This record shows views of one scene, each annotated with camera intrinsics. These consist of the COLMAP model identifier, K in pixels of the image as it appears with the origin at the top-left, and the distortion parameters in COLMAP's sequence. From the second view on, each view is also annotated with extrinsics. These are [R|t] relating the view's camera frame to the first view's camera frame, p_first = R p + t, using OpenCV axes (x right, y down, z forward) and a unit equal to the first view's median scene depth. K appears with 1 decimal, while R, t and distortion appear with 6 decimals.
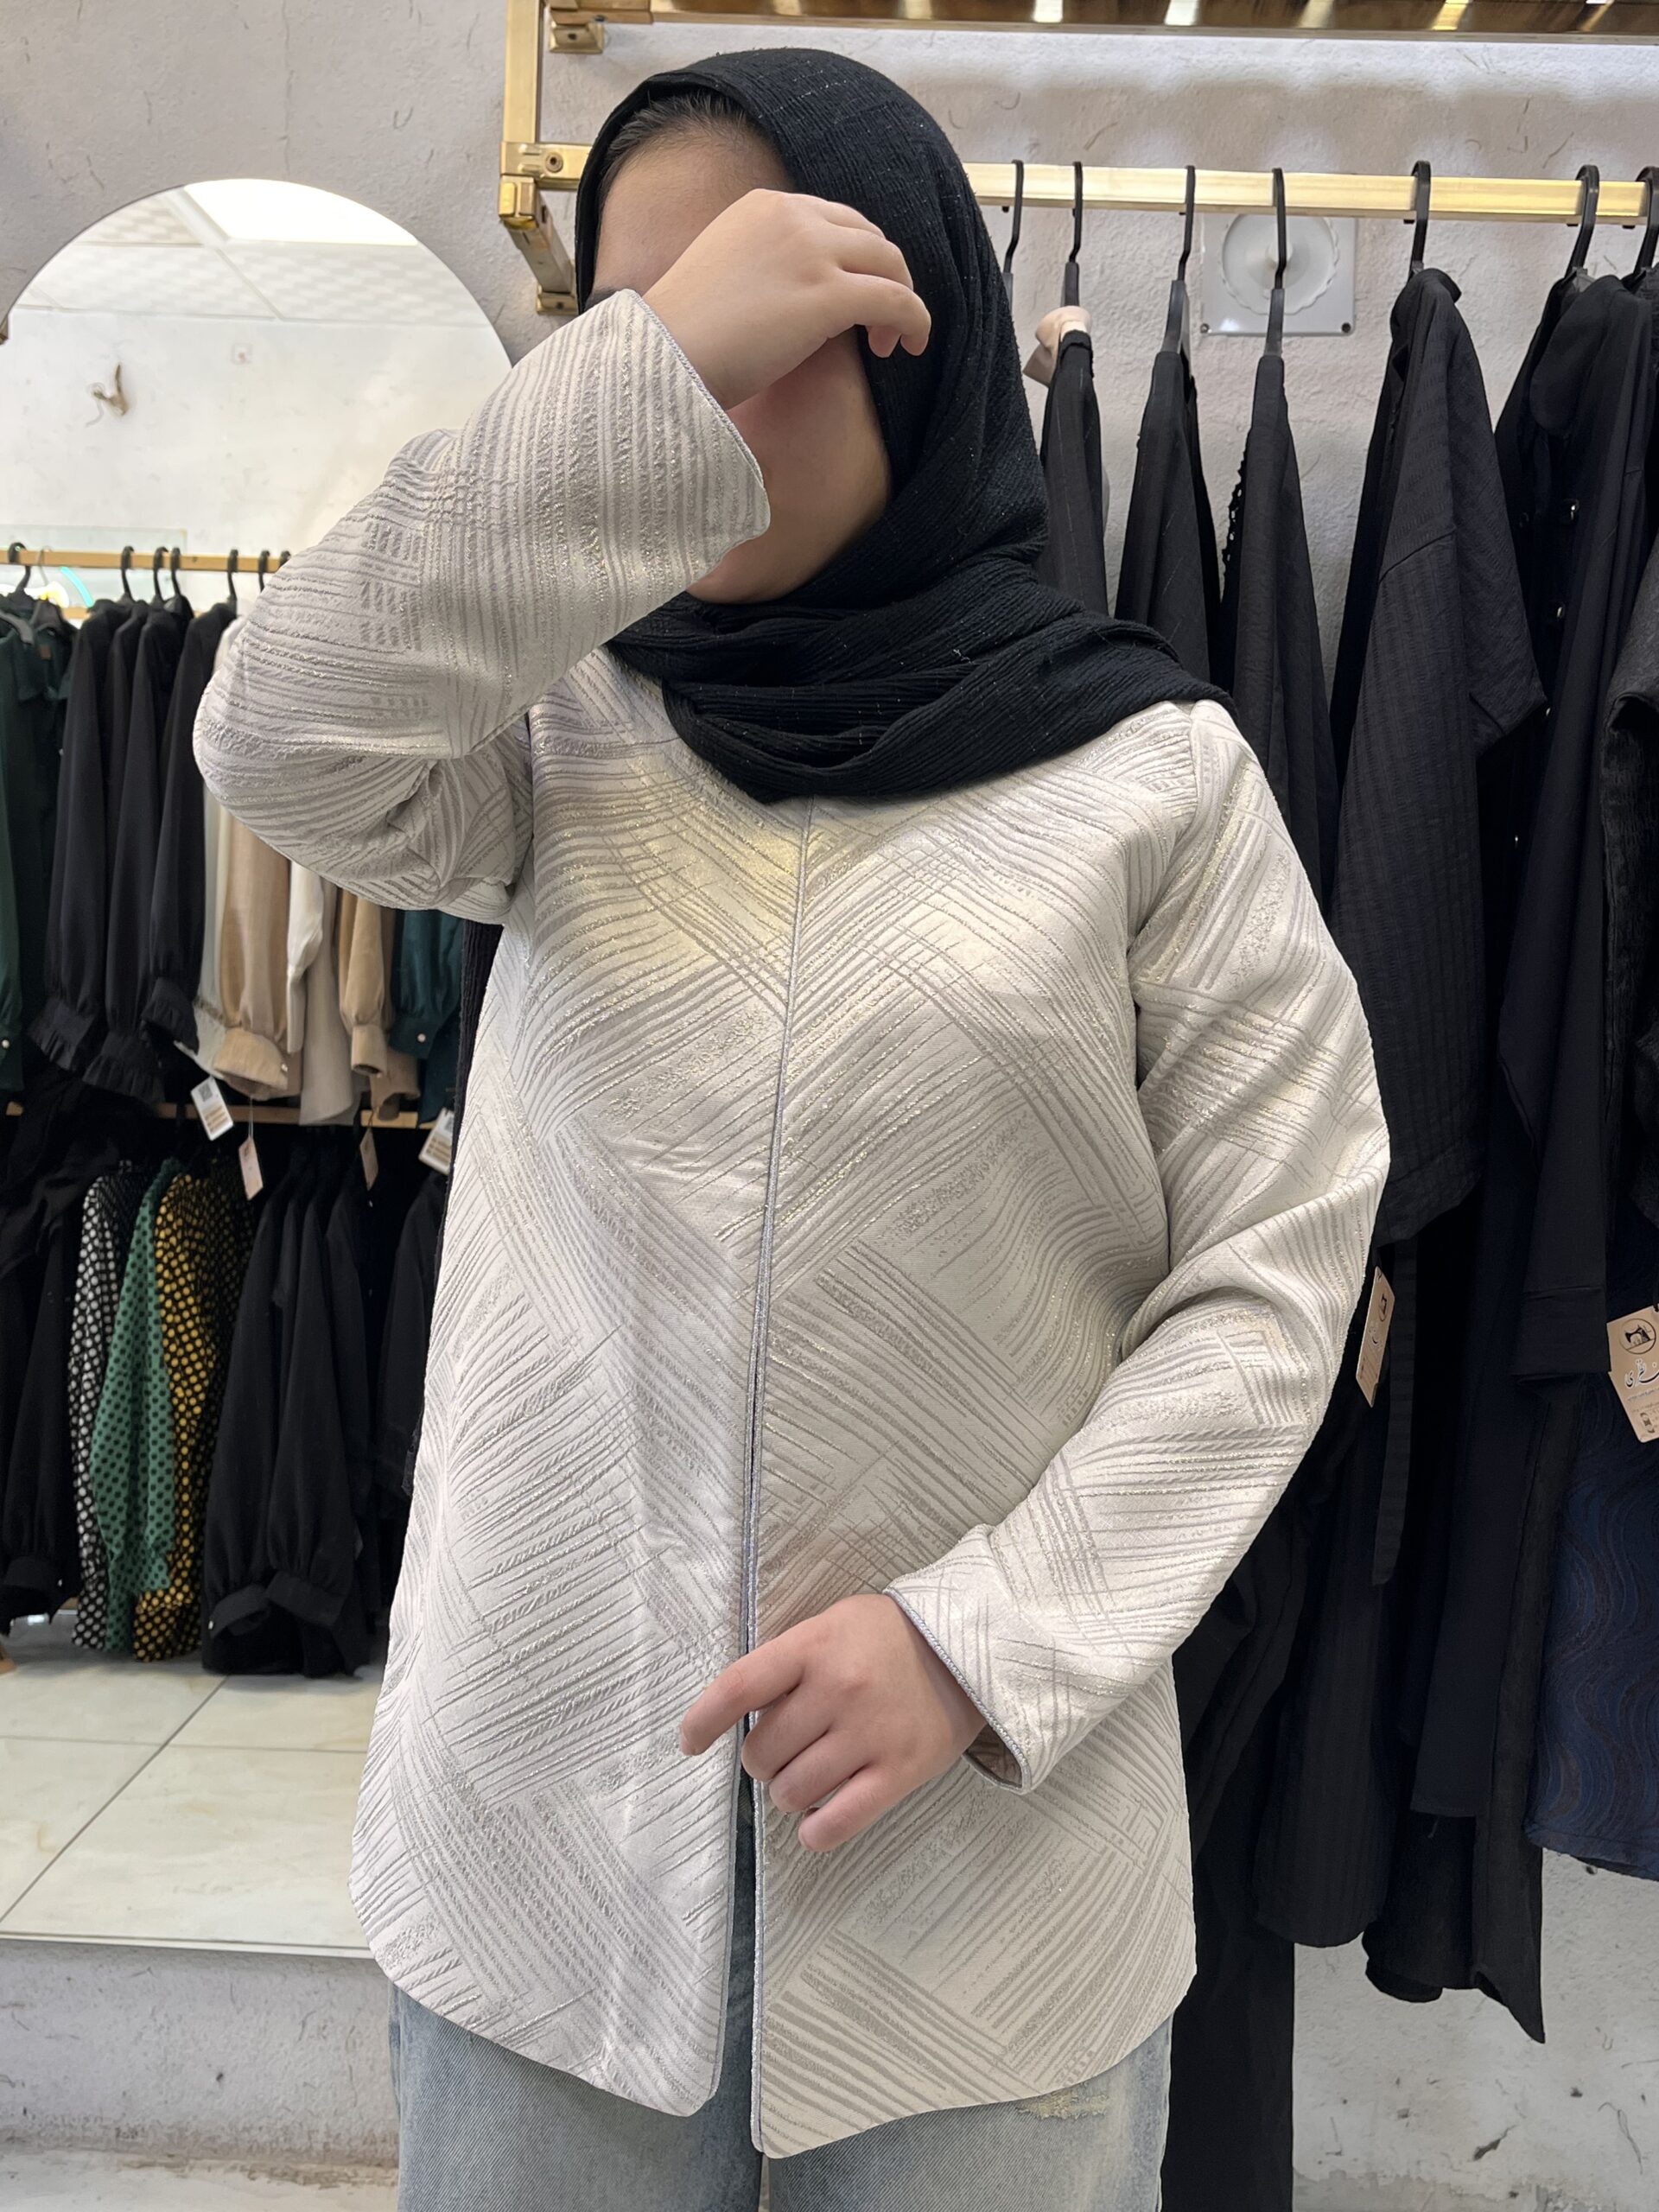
lens RADIAL K [[2259.5, 0, 851.9], [0, 2259.5, 1101.9], [0, 0, 1]] dist [0.025286, 0.000000]
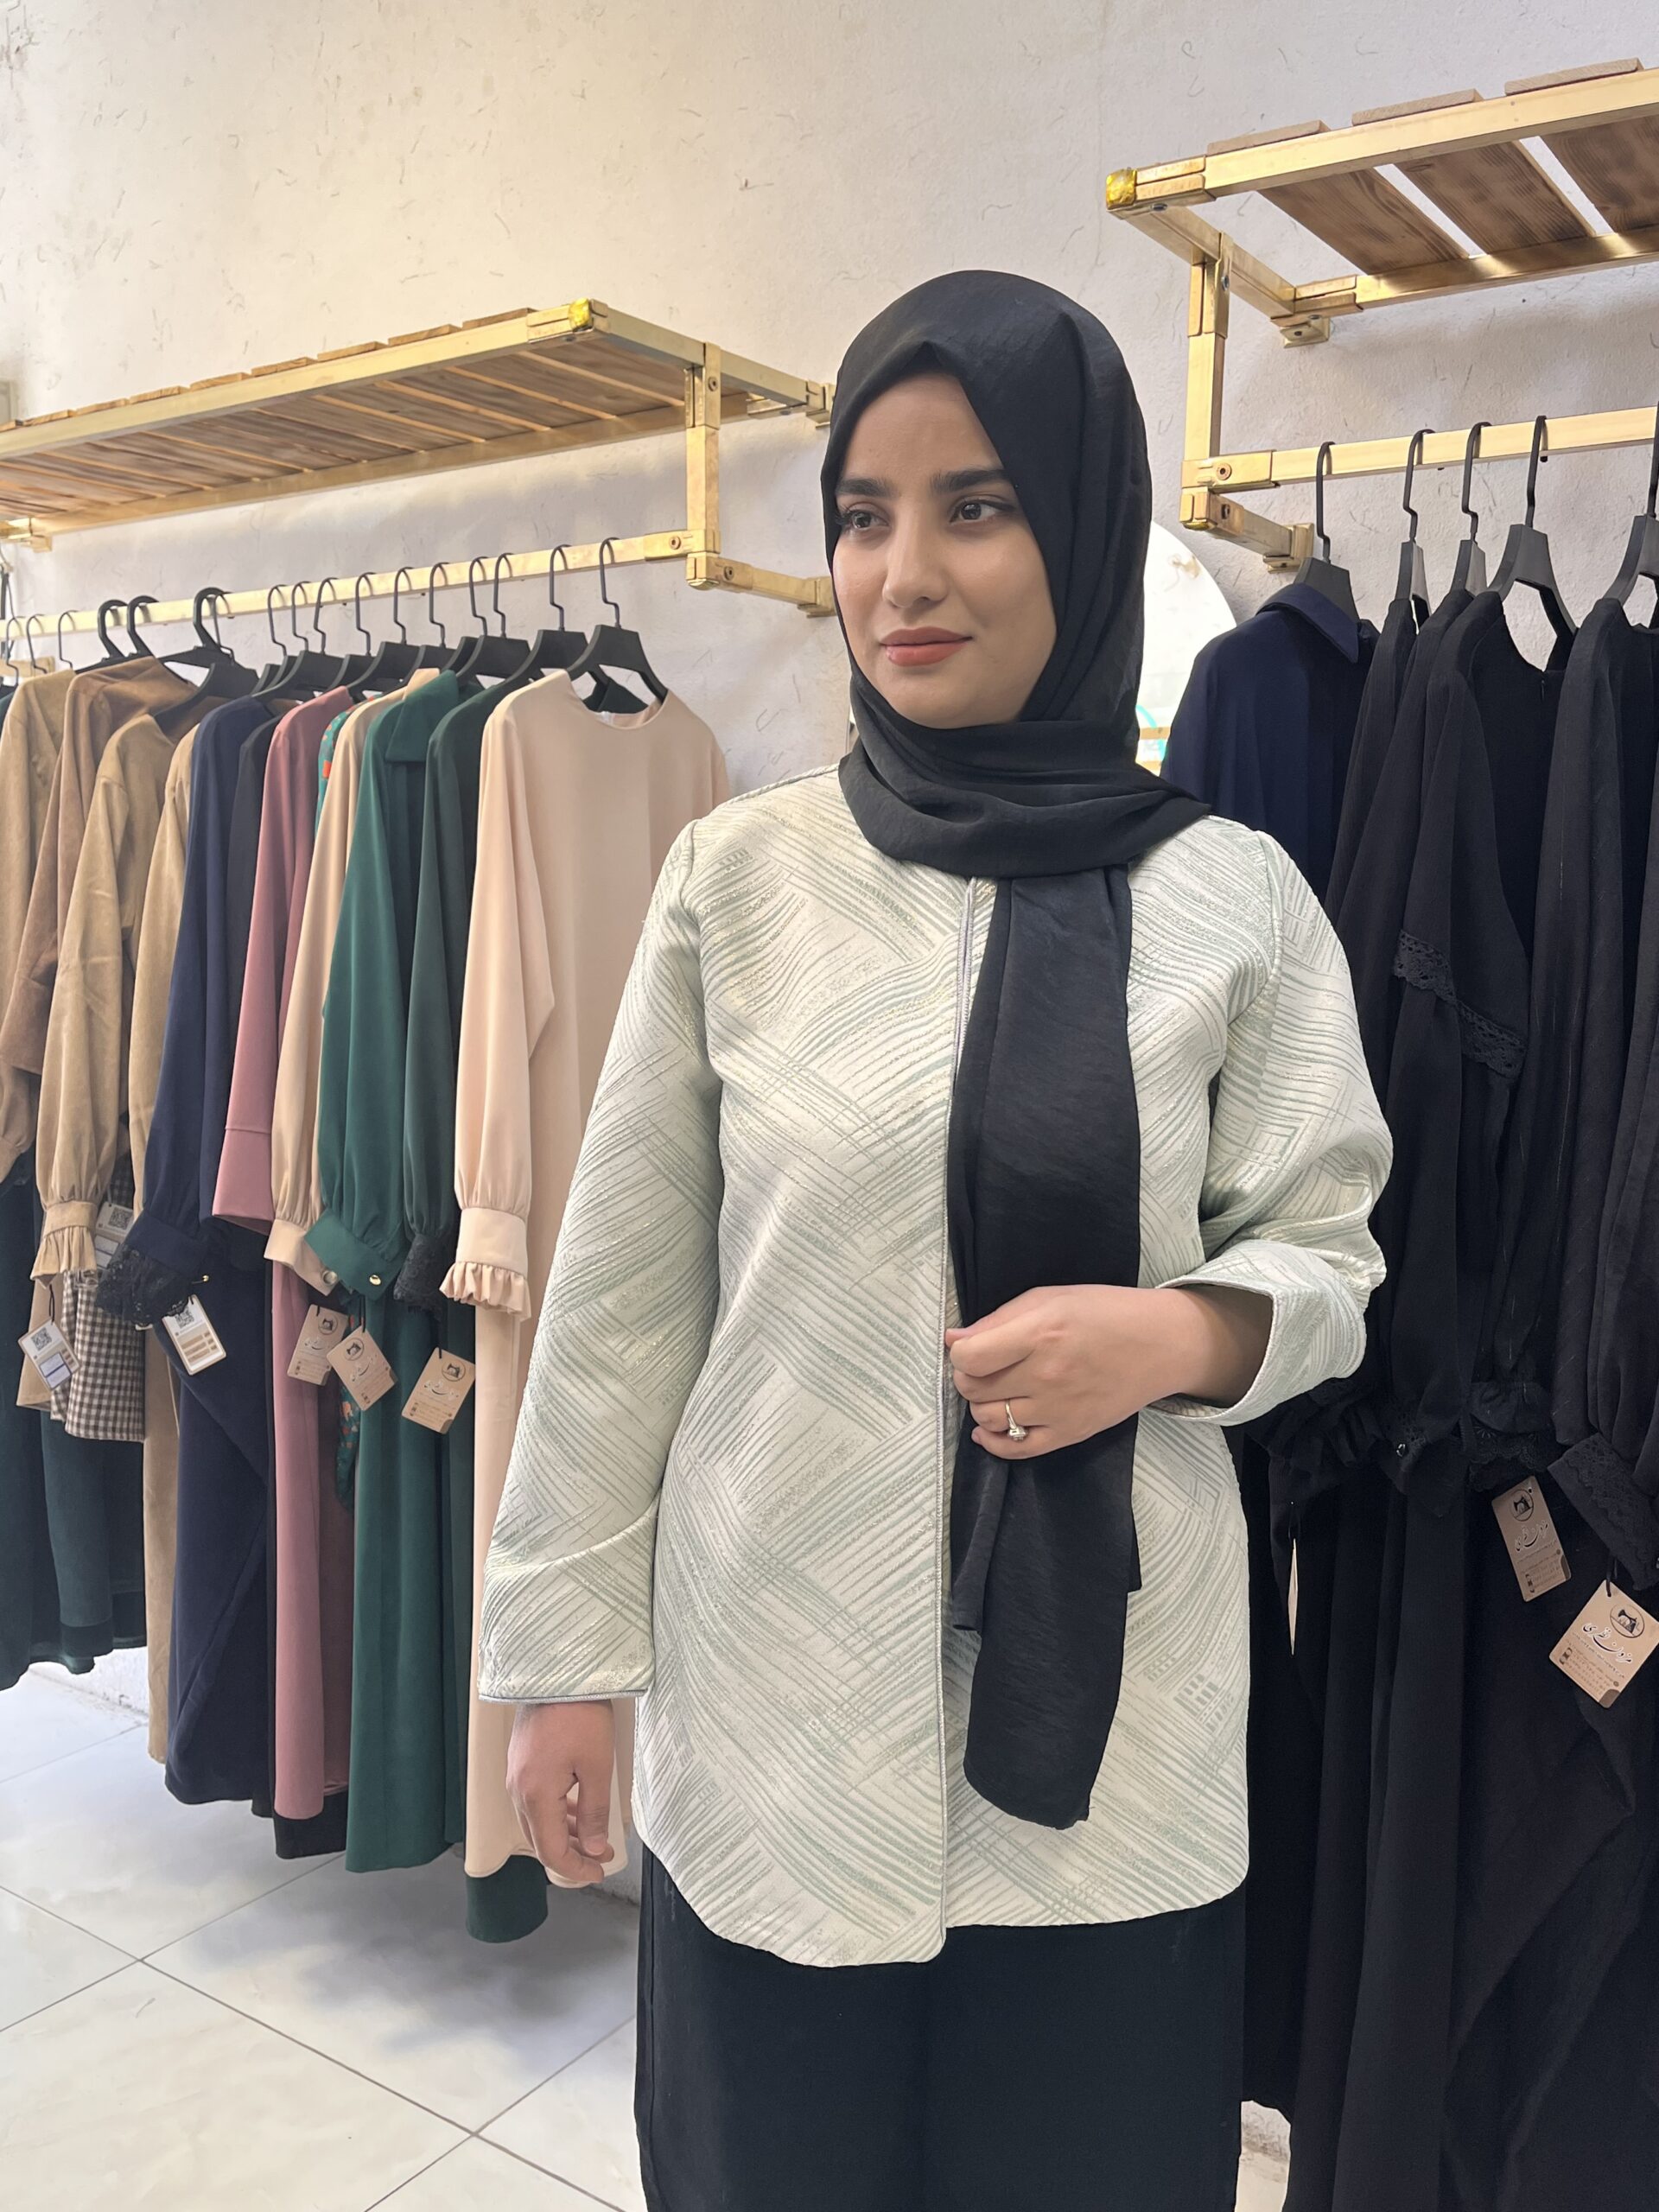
lens RADIAL K [[1915.5, 0, 826.1], [0, 1915.5, 1119.8], [0, 0, 1]] dist [0.052395, -0.065285]
pose [[0.846947, 0.033042, -0.530650, 0.198913], [-0.025695, 0.999445, 0.021221, -0.079325], [0.531057, -0.004338, 0.847325, 0.035564]]
